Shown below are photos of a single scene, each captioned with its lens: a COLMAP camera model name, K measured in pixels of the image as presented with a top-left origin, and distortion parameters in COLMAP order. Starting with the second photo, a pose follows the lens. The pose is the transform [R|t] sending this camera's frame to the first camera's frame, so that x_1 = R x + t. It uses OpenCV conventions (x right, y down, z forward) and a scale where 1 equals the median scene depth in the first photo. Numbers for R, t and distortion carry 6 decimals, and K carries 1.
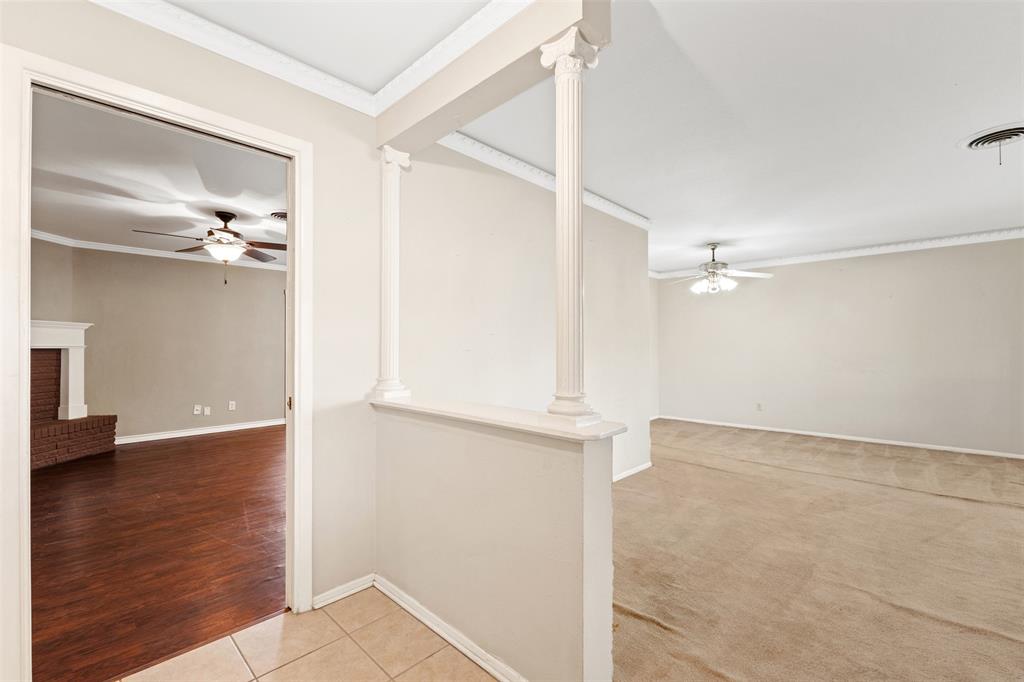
lens RADIAL K [[436.6, 0, 507.2], [0, 436.6, 344.3], [0, 0, 1]] dist [-0.012559, 0.000033]
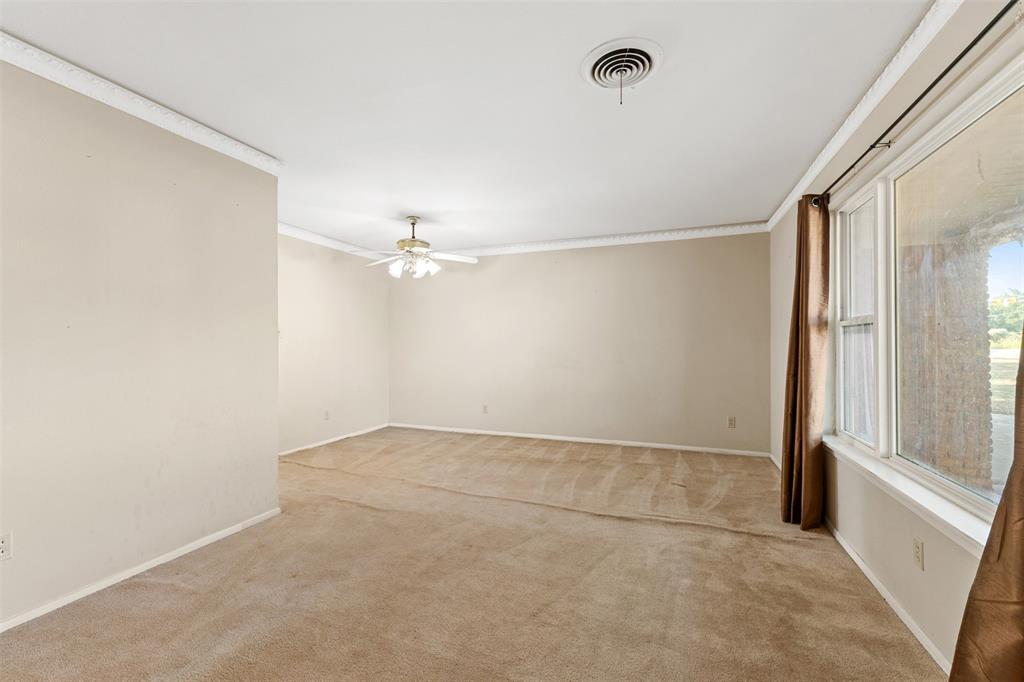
lens RADIAL K [[427.4, 0, 512.0], [0, 427.4, 341.0], [0, 0, 1]] dist [0.000294, 0.000052]
pose [[0.920582, 0.001809, 0.390545, 0.359912], [-0.002545, 0.999996, 0.001368, 0.000974], [-0.390541, -0.002253, 0.920583, 0.198200]]
